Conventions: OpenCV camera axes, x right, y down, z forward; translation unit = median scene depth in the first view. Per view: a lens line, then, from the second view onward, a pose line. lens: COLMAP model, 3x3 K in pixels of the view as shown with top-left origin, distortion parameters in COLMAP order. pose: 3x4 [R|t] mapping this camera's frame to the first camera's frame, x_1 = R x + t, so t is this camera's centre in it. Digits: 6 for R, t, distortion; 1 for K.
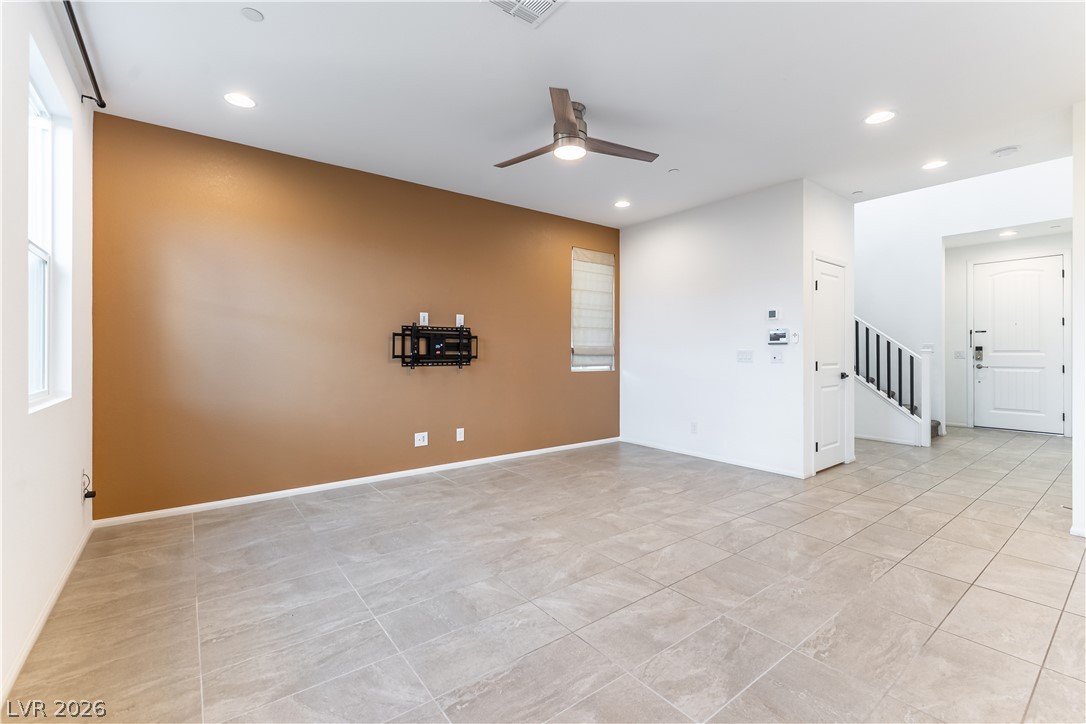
lens RADIAL K [[470.8, 0, 550.9], [0, 470.8, 359.1], [0, 0, 1]] dist [0.000416, 0.000022]
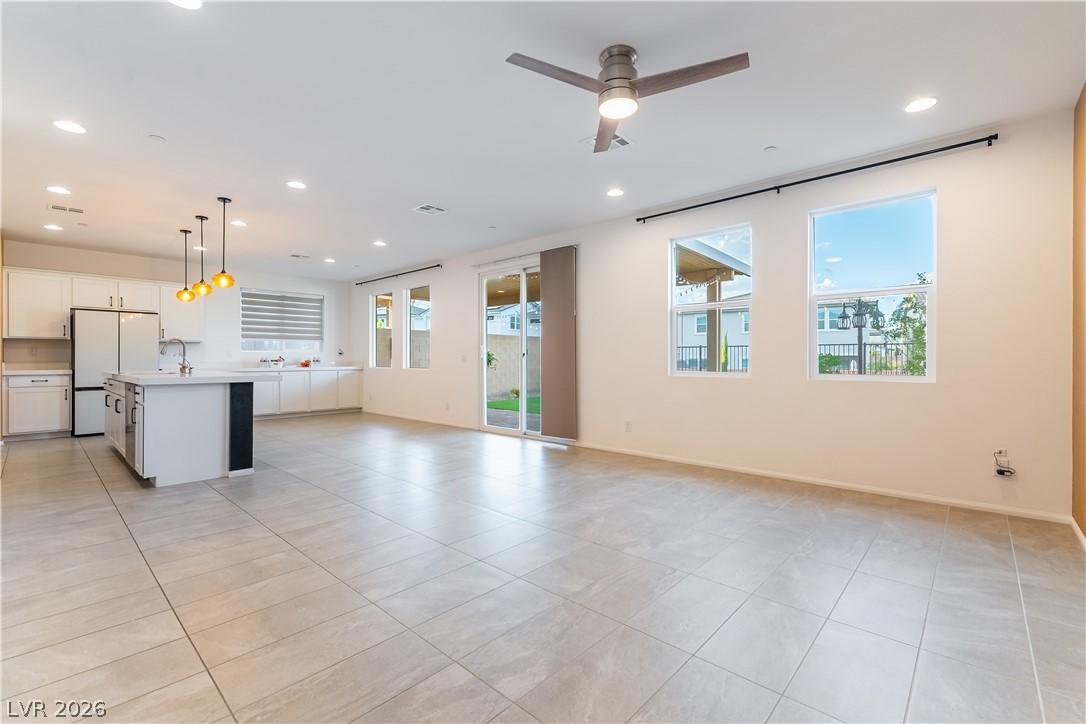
lens RADIAL K [[470.8, 0, 550.9], [0, 470.8, 359.1], [0, 0, 1]] dist [0.000416, 0.000022]
pose [[-0.985228, -0.000613, -0.171246, 0.239170], [-0.003231, 0.999882, 0.015009, -0.005171], [0.171216, 0.015340, -0.985114, 1.425535]]
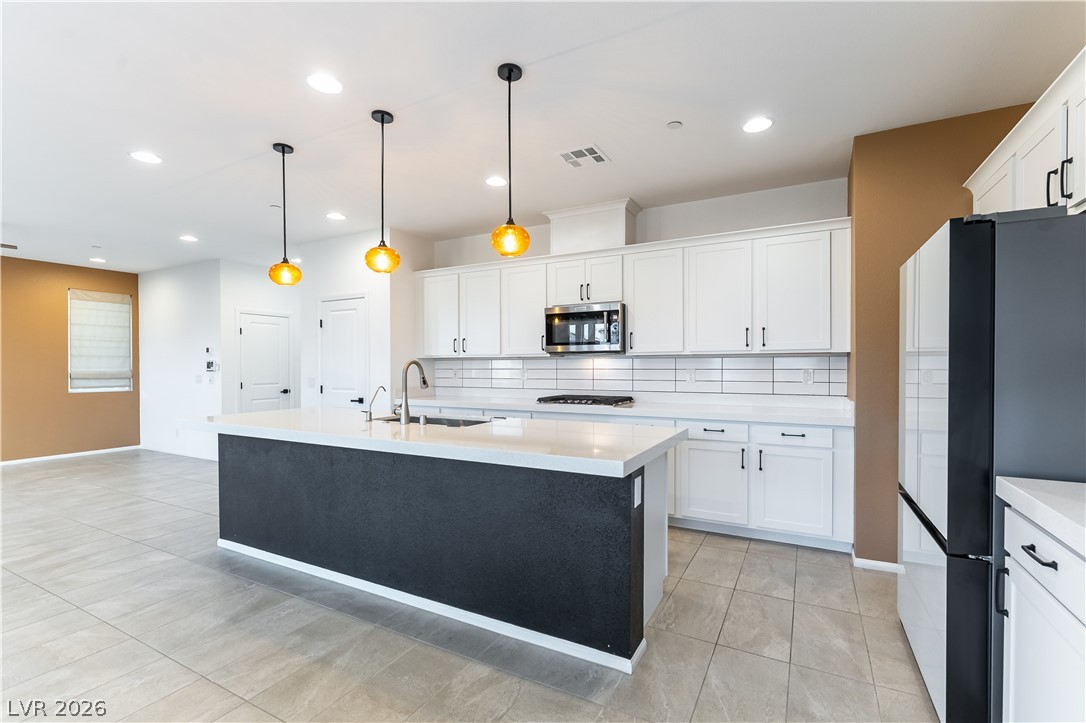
lens RADIAL K [[475.0, 0, 558.0], [0, 475.0, 368.0], [0, 0, 1]] dist [0.000159, -0.000016]
pose [[0.908286, -0.006350, 0.418302, 0.964205], [0.010386, 0.999919, -0.007374, -0.021184], [-0.418221, 0.011042, 0.908278, -0.889144]]
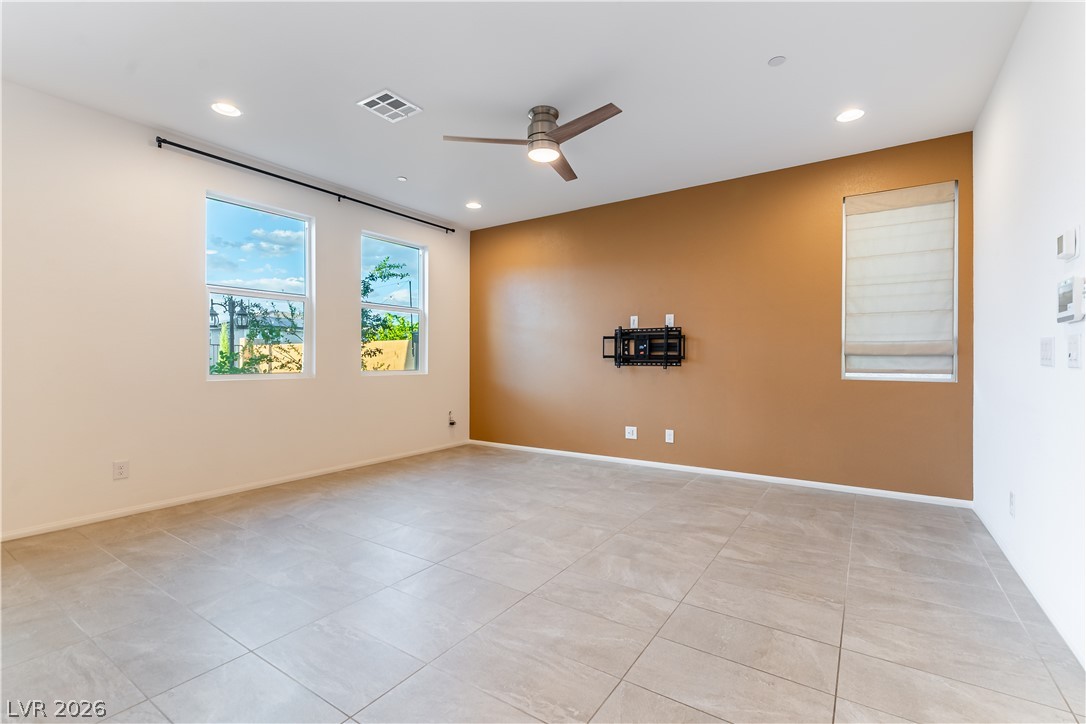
lens RADIAL K [[481.1, 0, 552.2], [0, 481.1, 358.6], [0, 0, 1]] dist [0.002205, 0.000378]
pose [[0.322255, -0.002593, -0.946649, 0.827038], [-0.015183, 0.999853, -0.007908, 0.011888], [0.946531, 0.016922, 0.322168, 0.534152]]
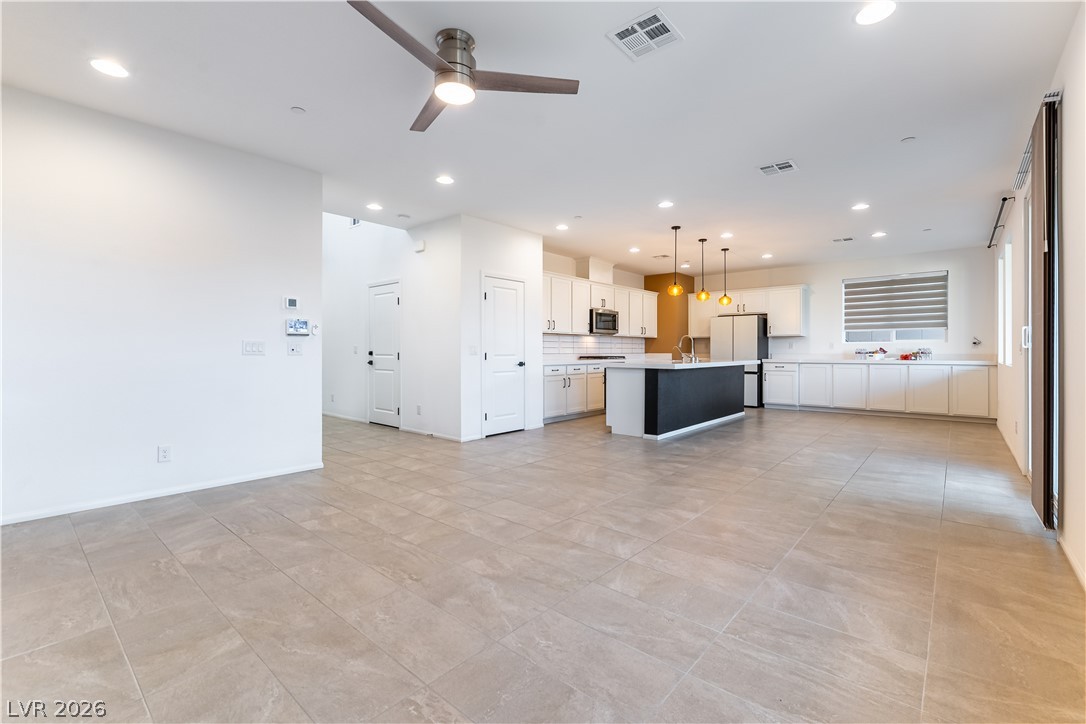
lens RADIAL K [[474.4, 0, 548.3], [0, 474.4, 349.2], [0, 0, 1]] dist [0.001241, -0.000104]
pose [[-0.195390, 0.004256, 0.980716, -0.632538], [0.015641, 0.999877, -0.001222, 0.006485], [-0.980601, 0.015101, -0.195432, 0.790796]]
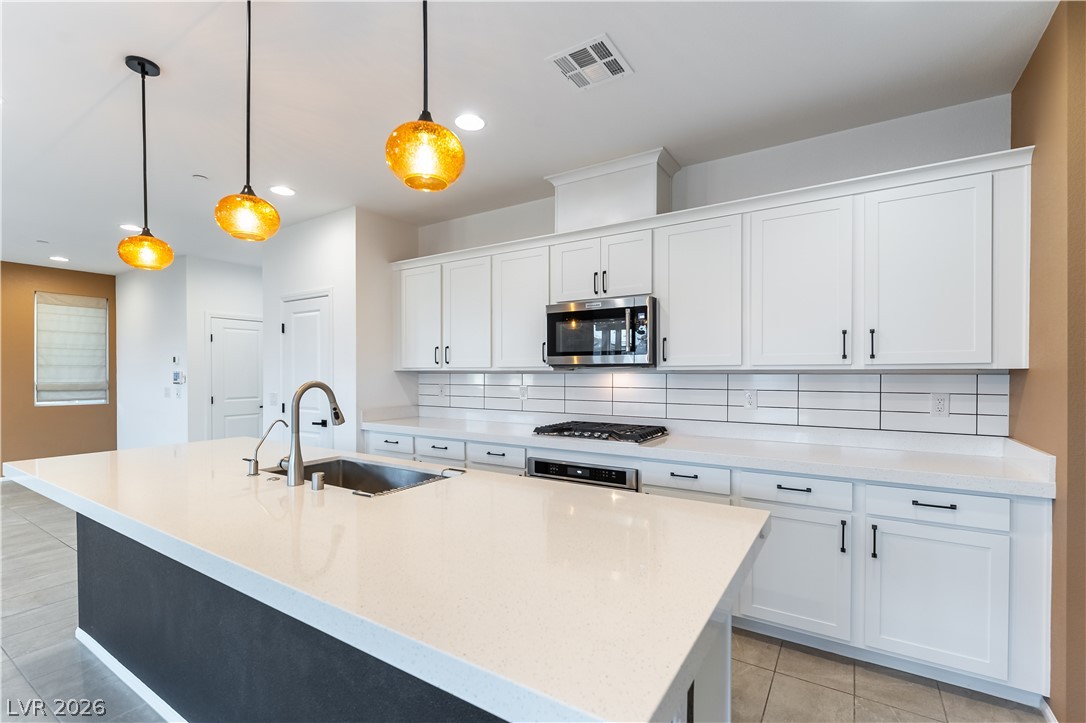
lens RADIAL K [[475.7, 0, 550.9], [0, 475.7, 375.5], [0, 0, 1]] dist [-0.000007, -0.000021]
pose [[0.939059, -0.003014, 0.343743, 1.131780], [0.005768, 0.999959, -0.006989, -0.043239], [-0.343708, 0.008546, 0.939038, -0.635360]]
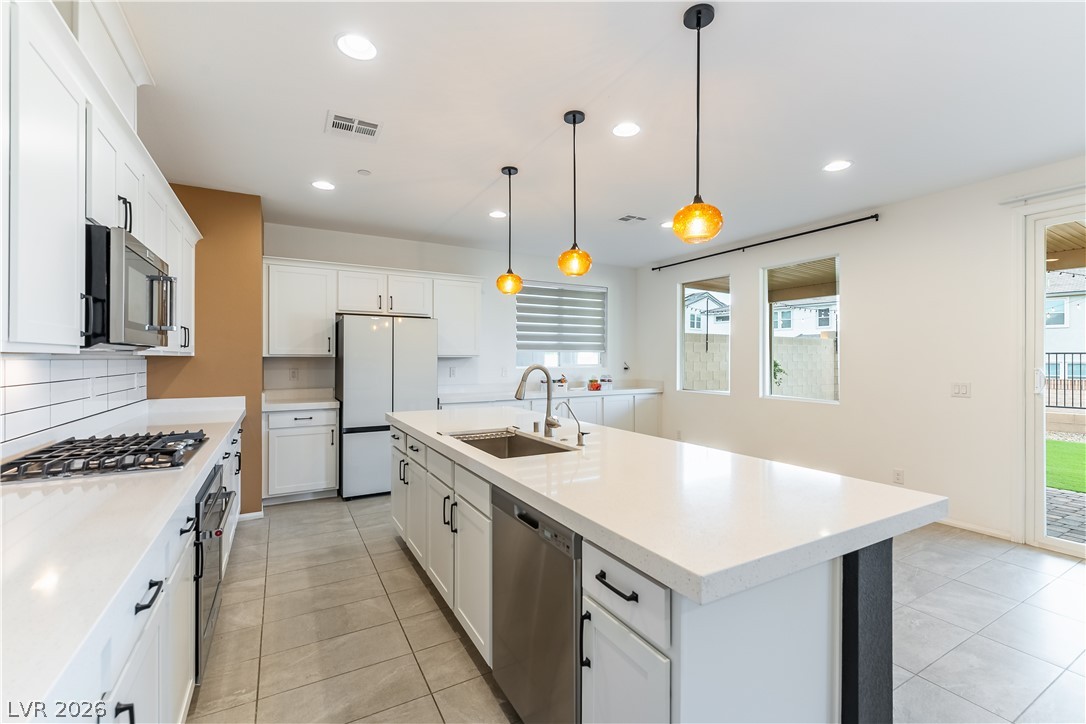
lens RADIAL K [[470.8, 0, 550.9], [0, 470.8, 359.1], [0, 0, 1]] dist [0.000416, 0.000022]
pose [[-0.990079, -0.001211, 0.140509, 0.961840], [0.001118, 0.999863, 0.016493, -0.060519], [-0.140510, 0.016487, -0.989942, 0.543834]]
